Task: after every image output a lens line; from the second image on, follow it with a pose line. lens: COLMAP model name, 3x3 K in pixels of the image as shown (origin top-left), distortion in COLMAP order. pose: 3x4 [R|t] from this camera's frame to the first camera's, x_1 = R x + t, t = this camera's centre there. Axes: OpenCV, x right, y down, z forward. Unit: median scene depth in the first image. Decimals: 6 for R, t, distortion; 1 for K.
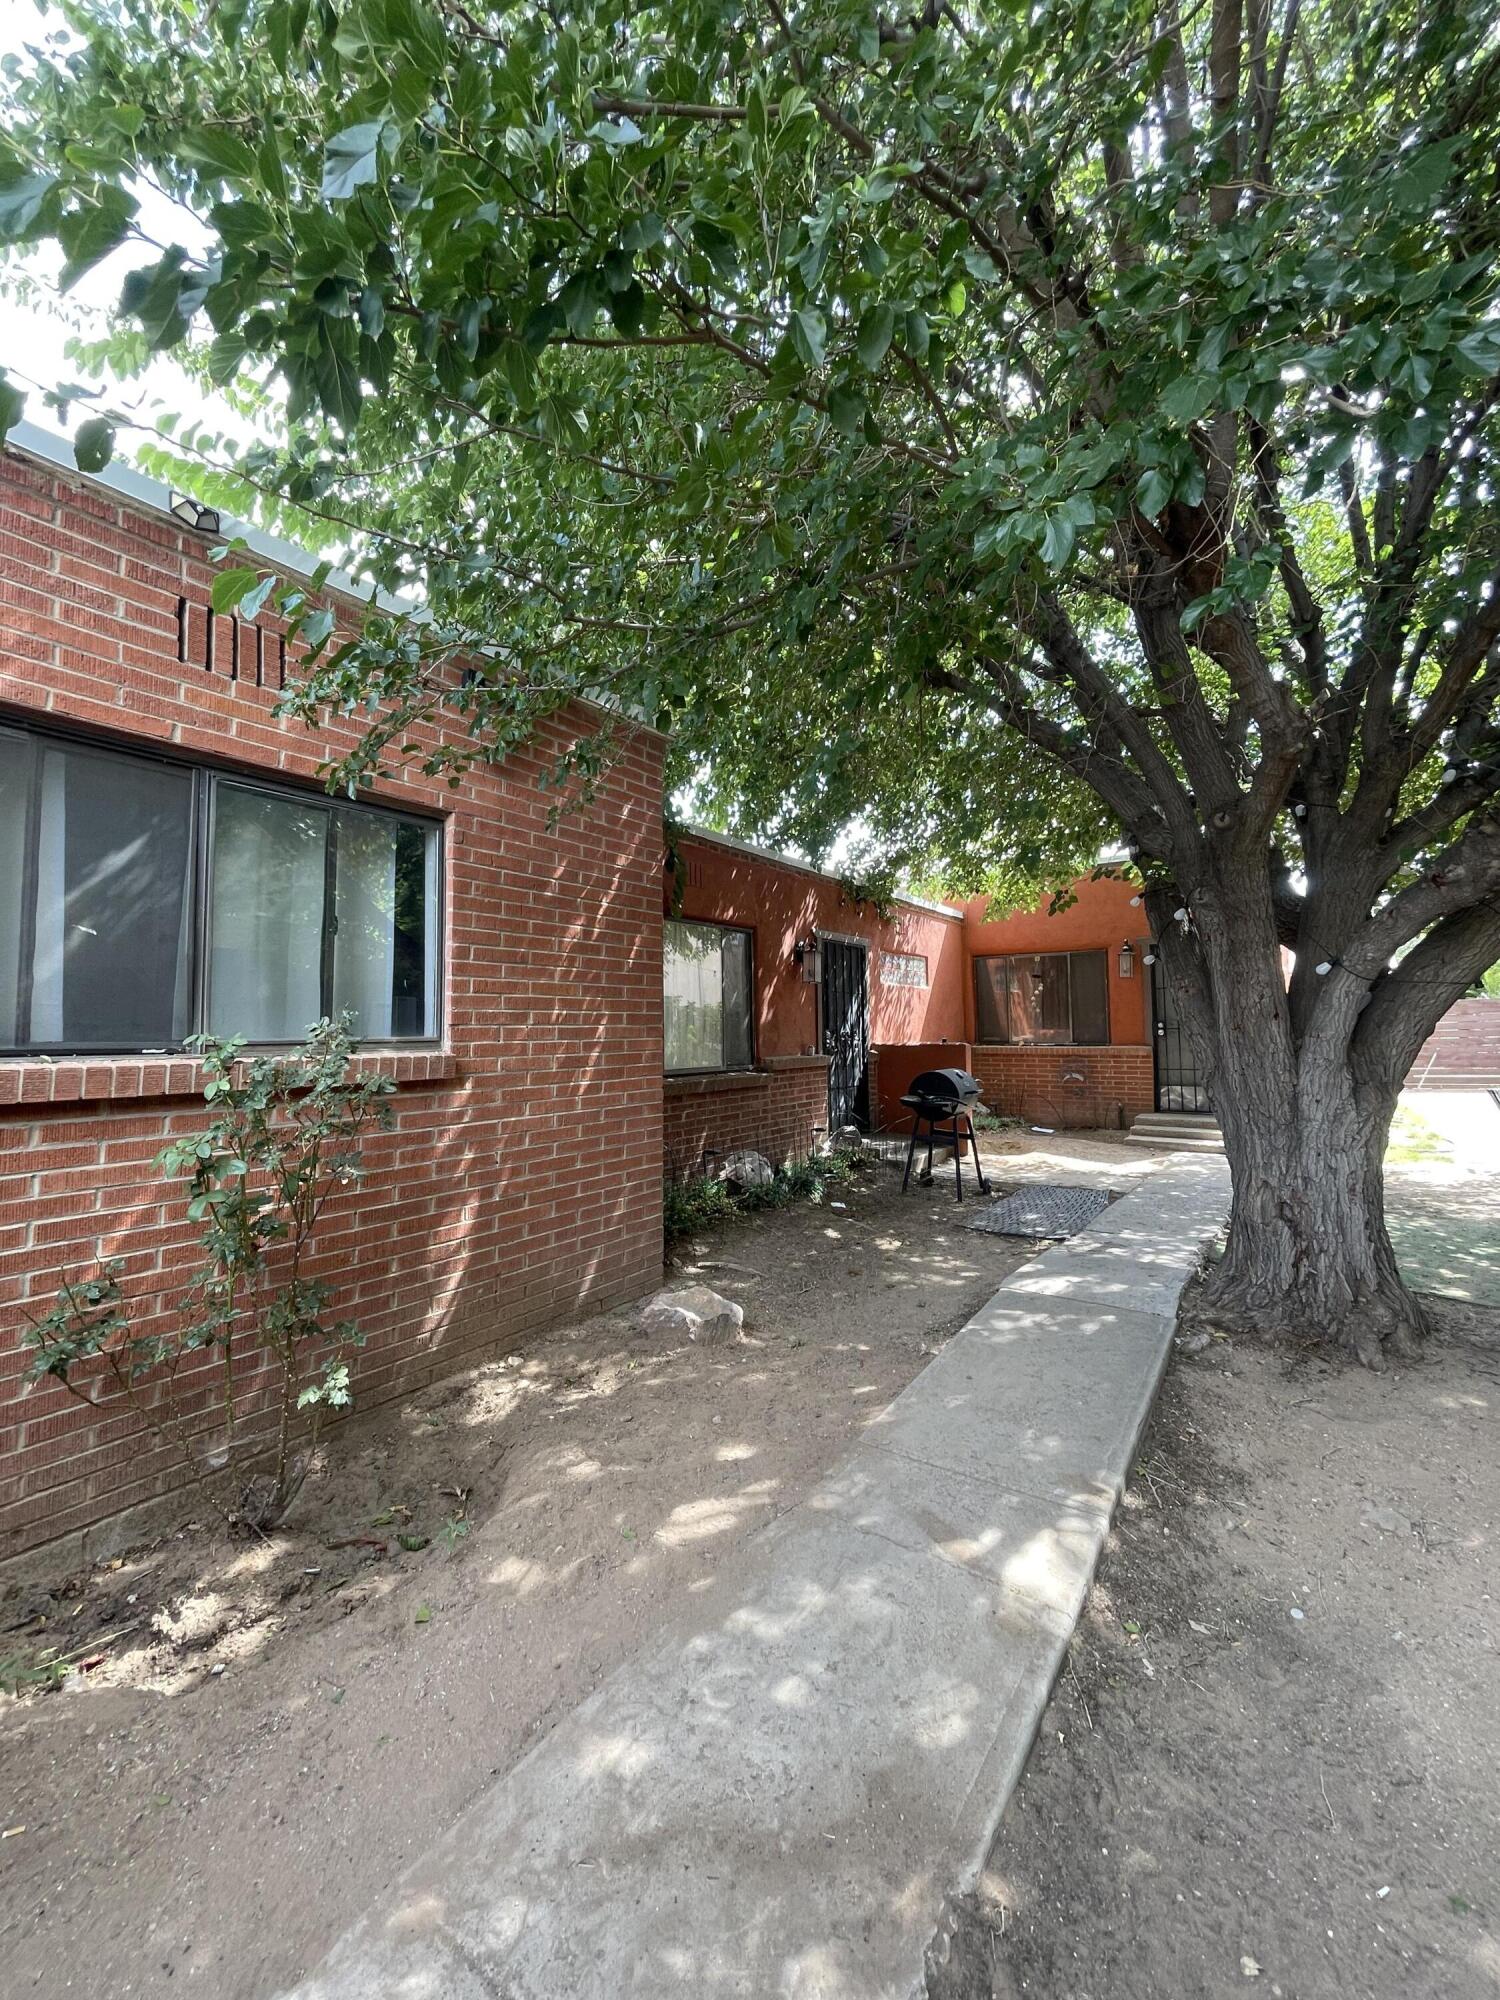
lens RADIAL K [[806.8, 0, 749.6], [0, 806.8, 983.0], [0, 0, 1]] dist [-0.000574, 0.000436]
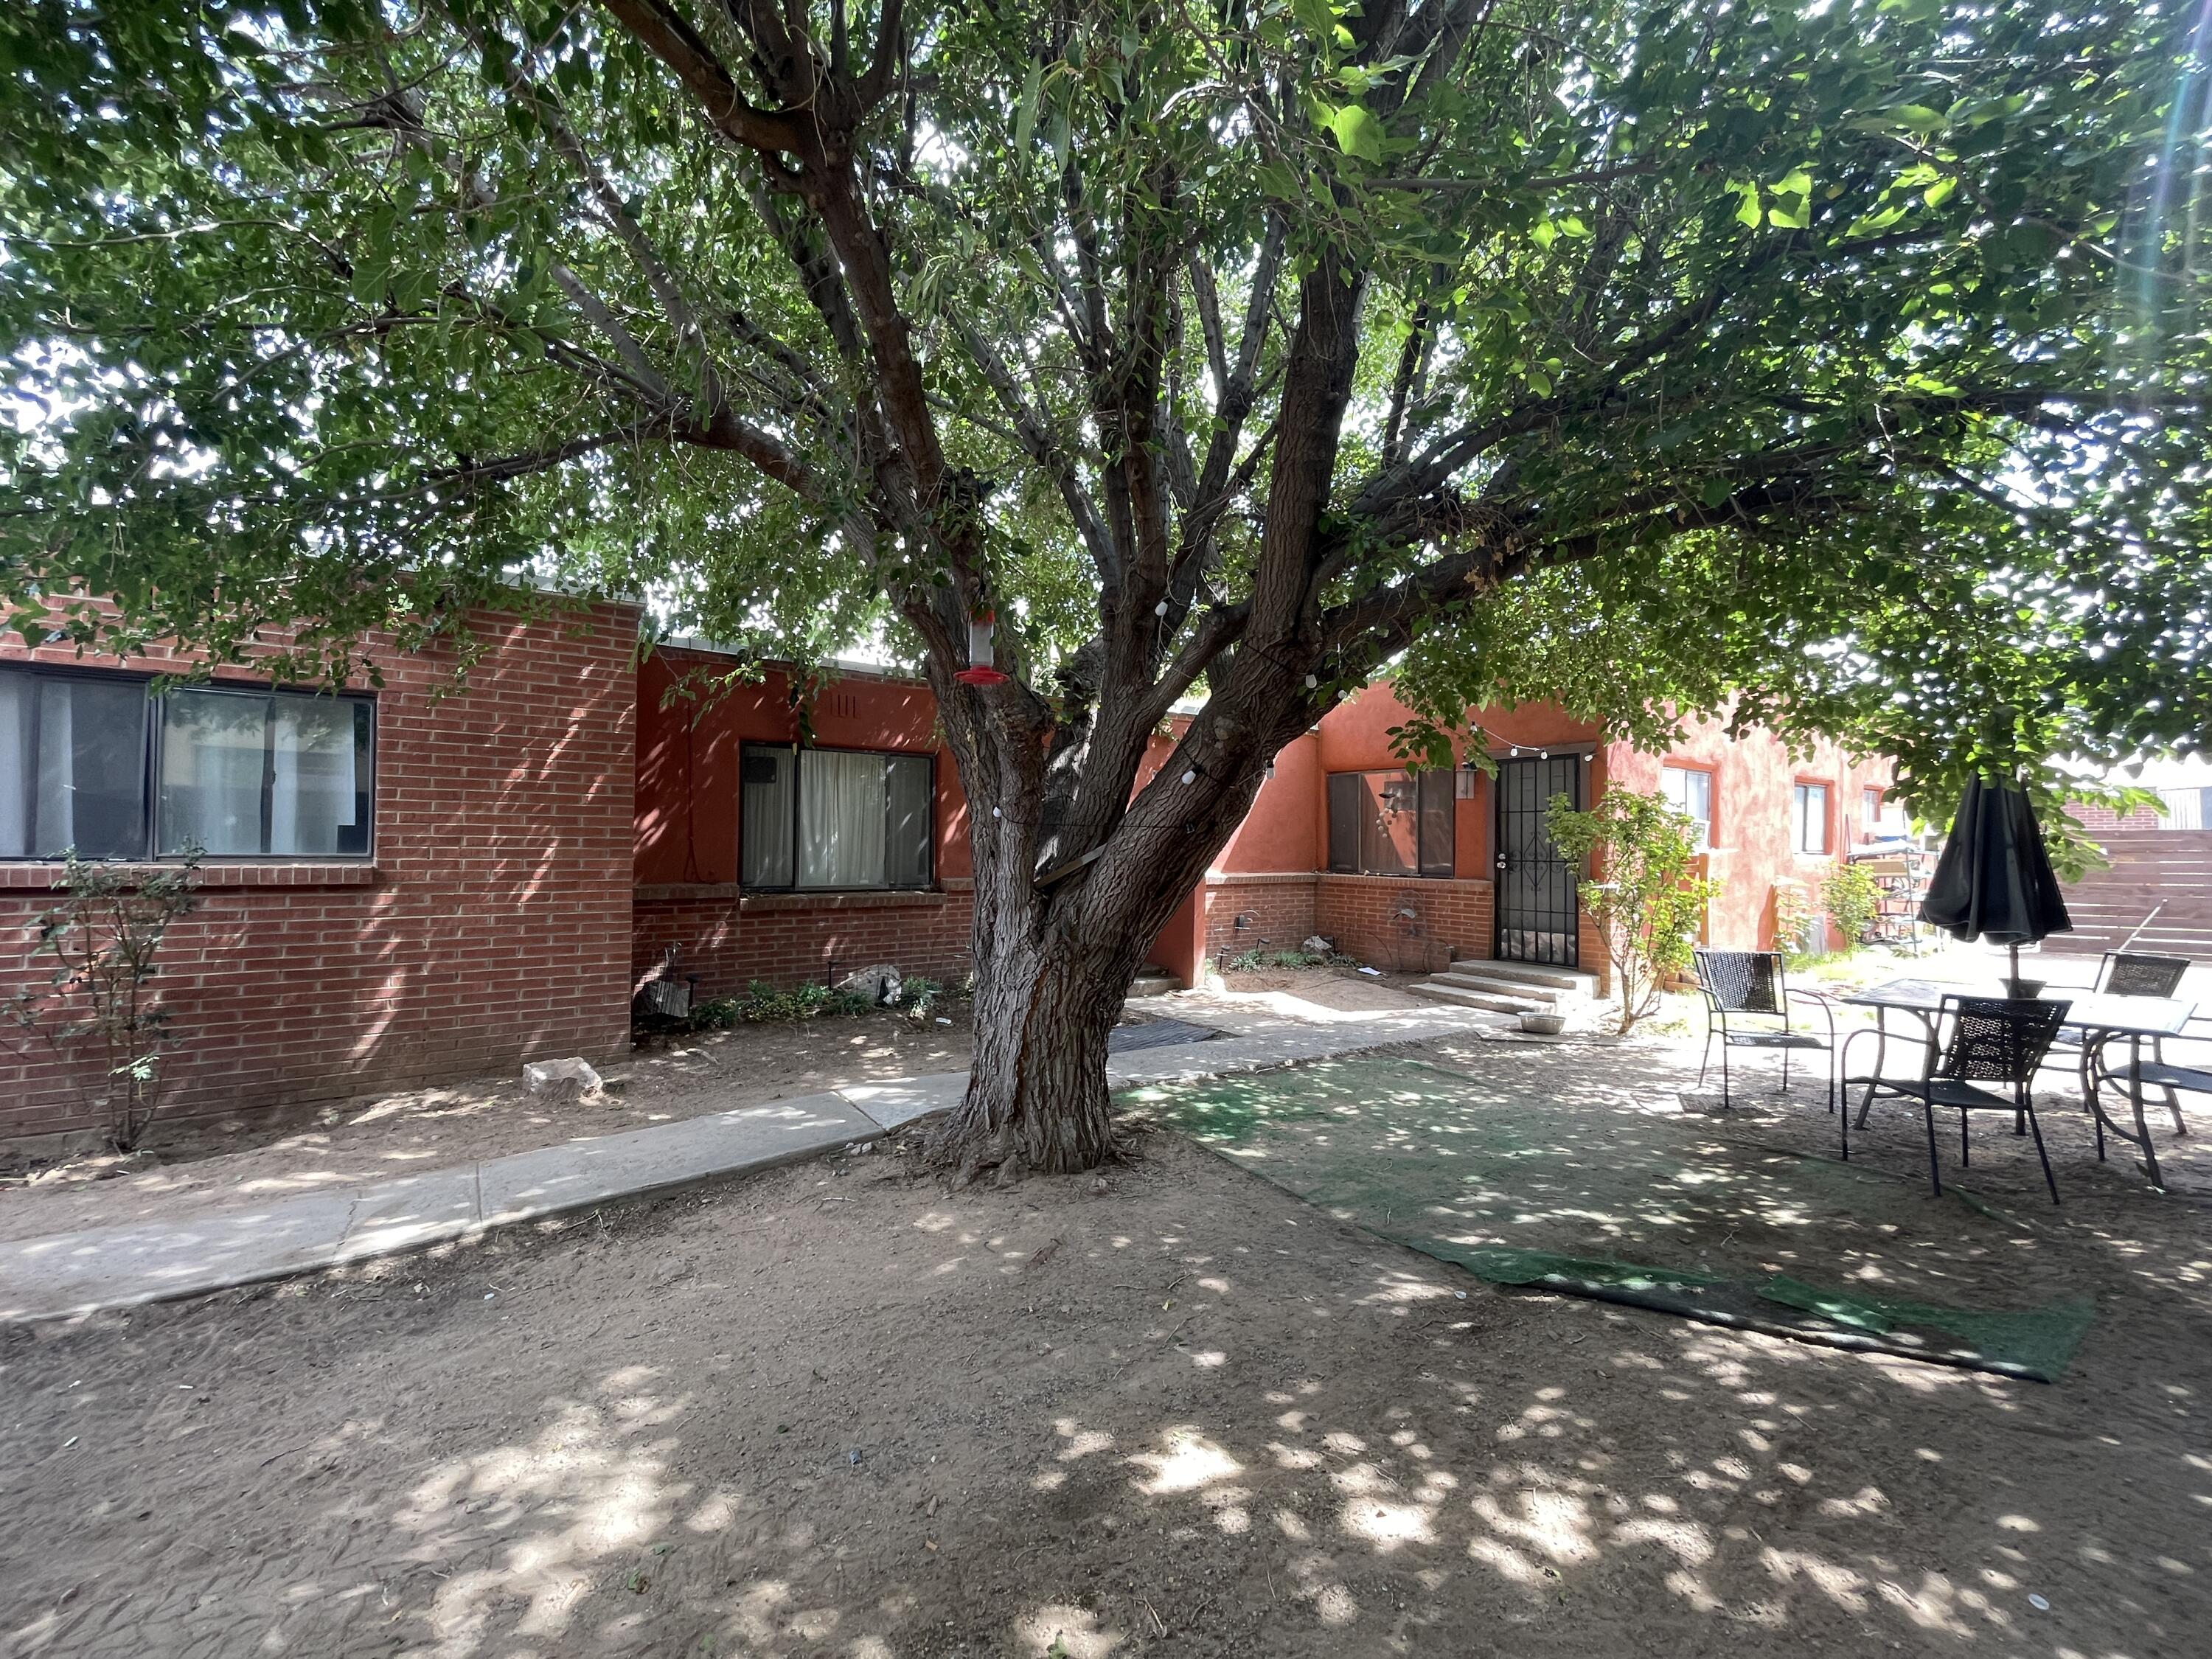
lens RADIAL K [[892.3, 0, 1101.5], [0, 892.3, 837.6], [0, 0, 1]] dist [-0.000574, 0.000436]
pose [[0.938848, 0.019323, -0.343789, 1.139980], [-0.001426, 0.998634, 0.052234, -0.038045], [0.344329, -0.048550, 0.937593, -0.008703]]
